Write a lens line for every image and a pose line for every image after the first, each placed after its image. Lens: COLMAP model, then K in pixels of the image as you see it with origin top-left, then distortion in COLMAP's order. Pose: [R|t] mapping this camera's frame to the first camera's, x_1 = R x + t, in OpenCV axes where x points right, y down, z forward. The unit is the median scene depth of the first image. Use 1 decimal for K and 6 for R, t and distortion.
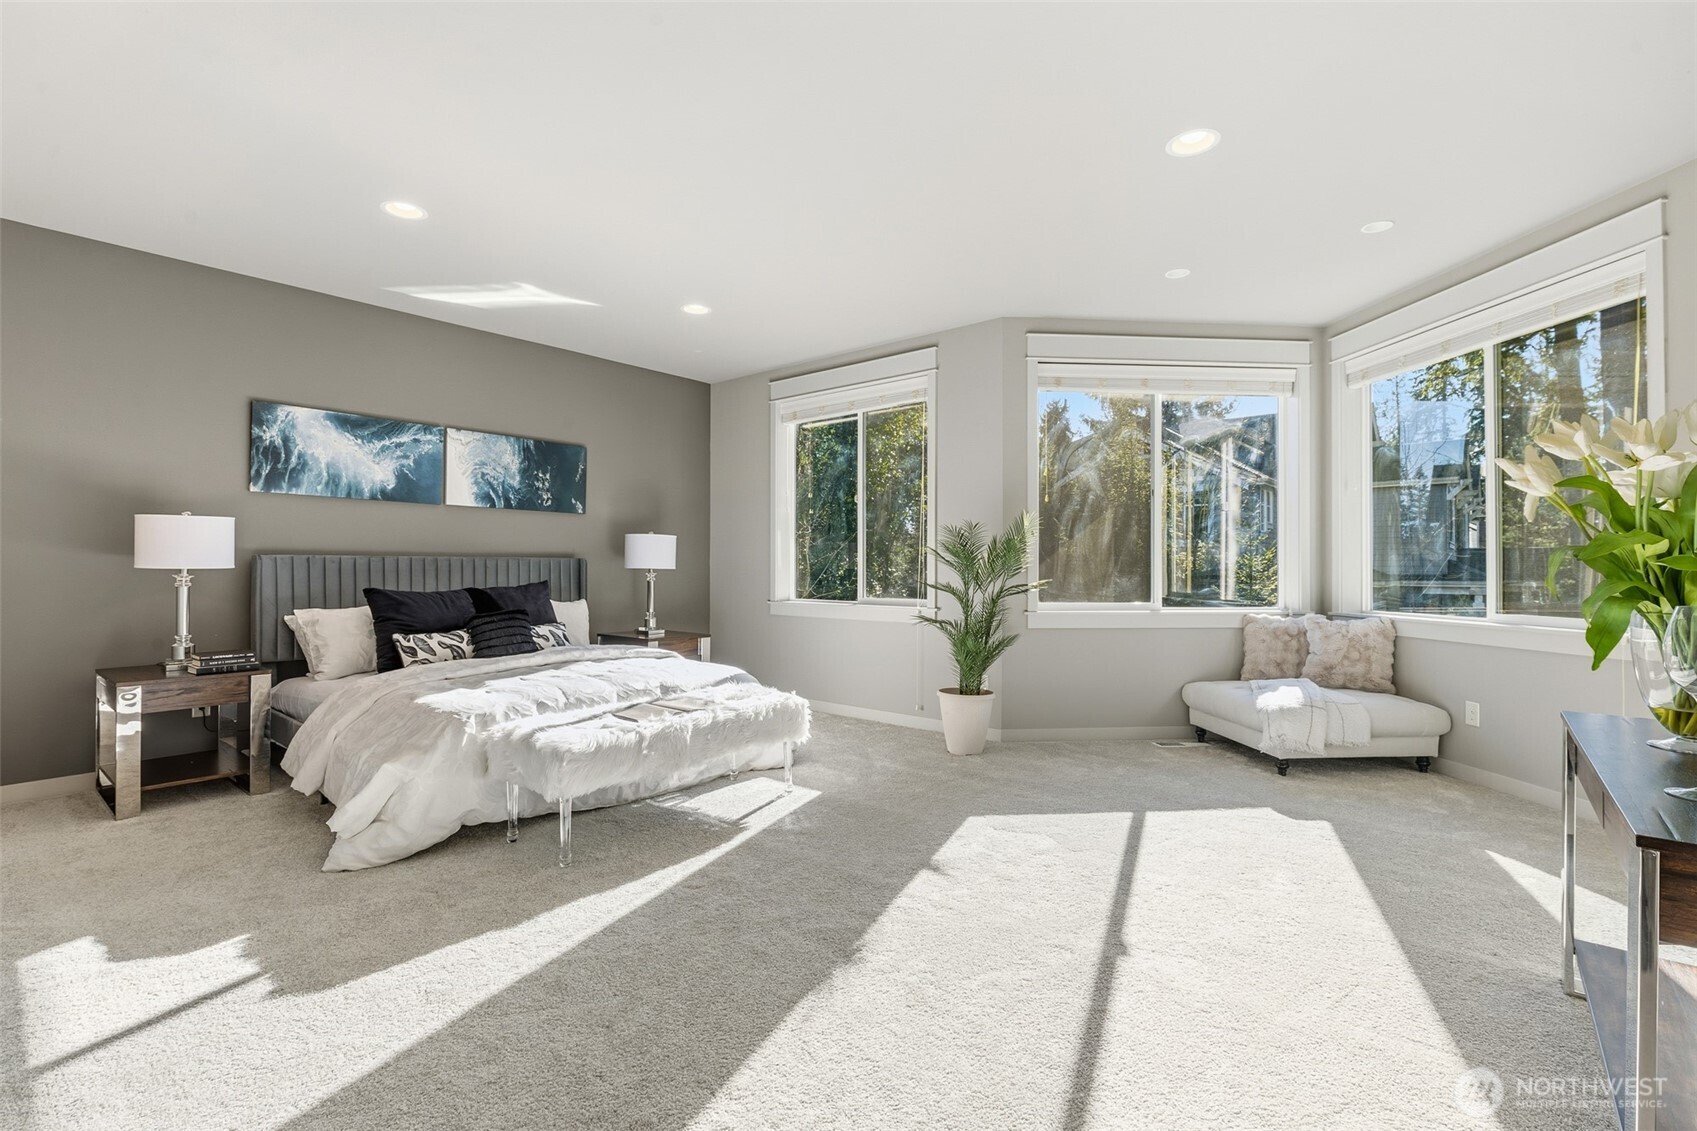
lens RADIAL K [[760.4, 0, 835.7], [0, 760.4, 571.1], [0, 0, 1]] dist [-0.002114, -0.000078]
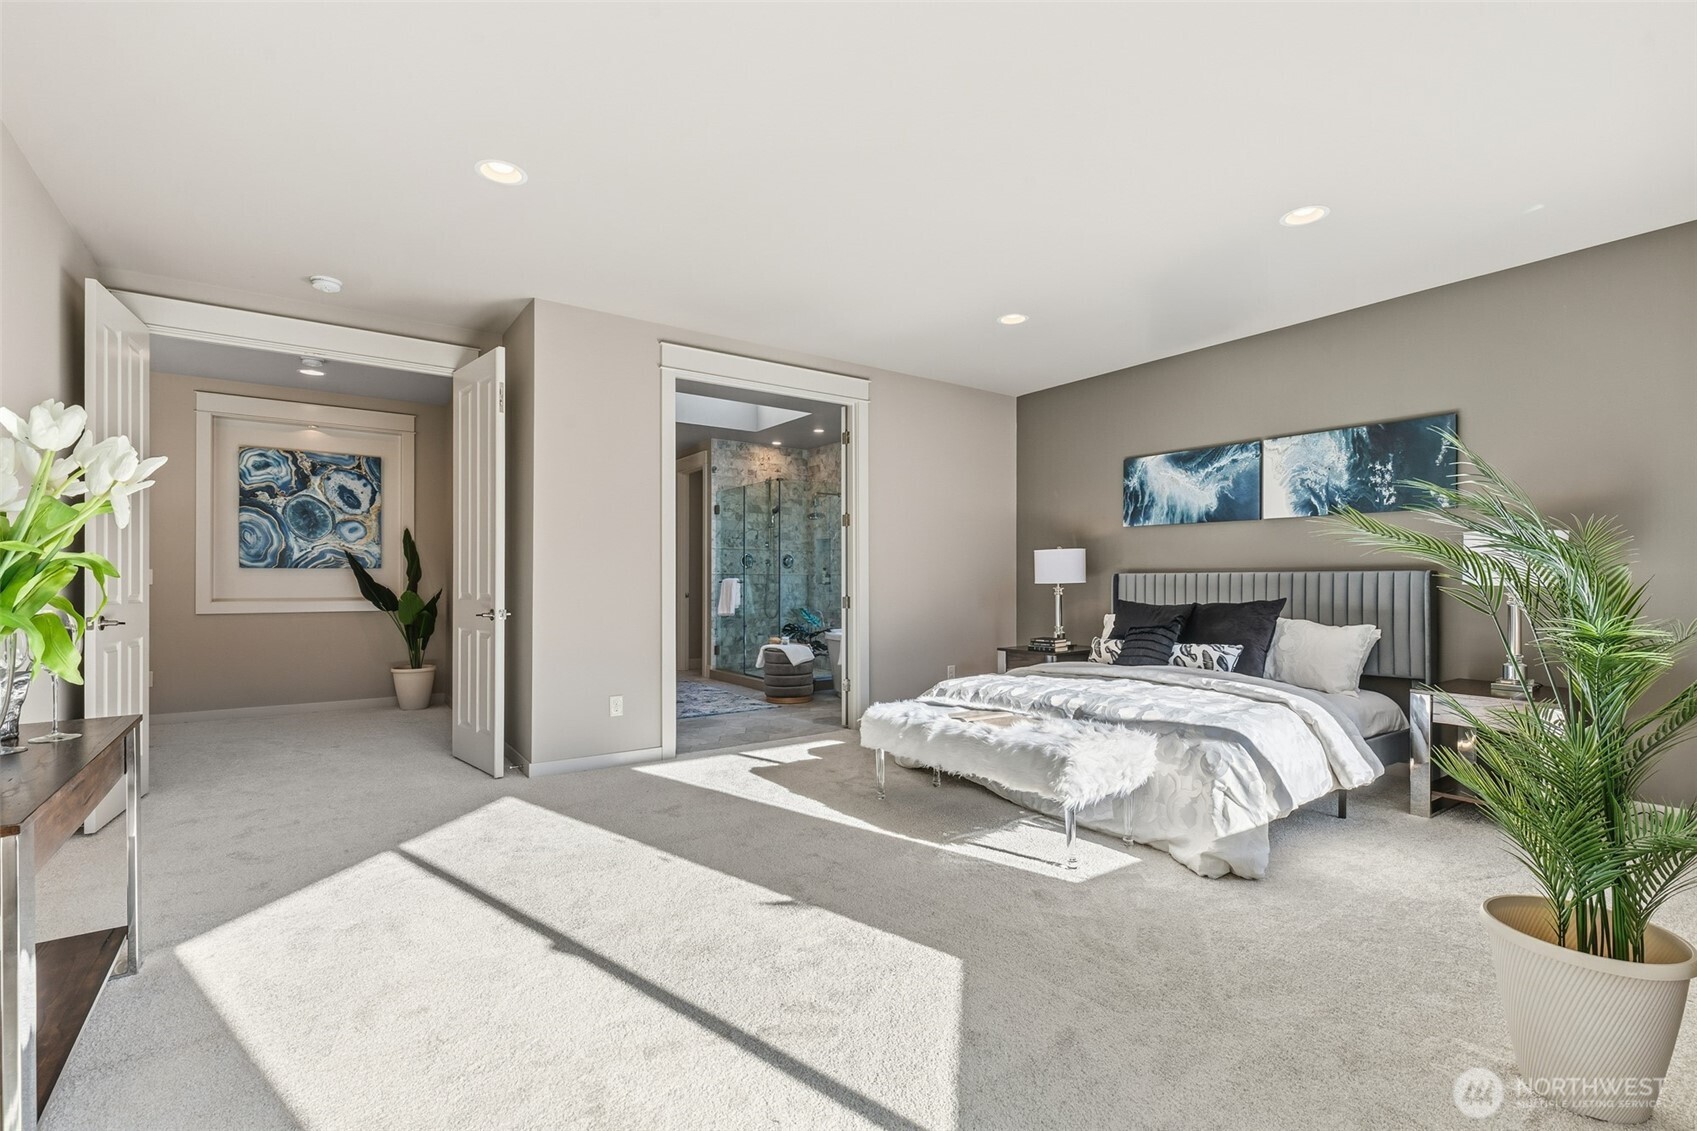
lens RADIAL K [[760.4, 0, 837.5], [0, 760.4, 566.6], [0, 0, 1]] dist [-0.002114, -0.000078]
pose [[-0.247113, -0.020235, -0.968775, 0.602170], [-0.006228, 0.999794, -0.019294, -0.003800], [0.968967, 0.001266, -0.247189, 0.750835]]
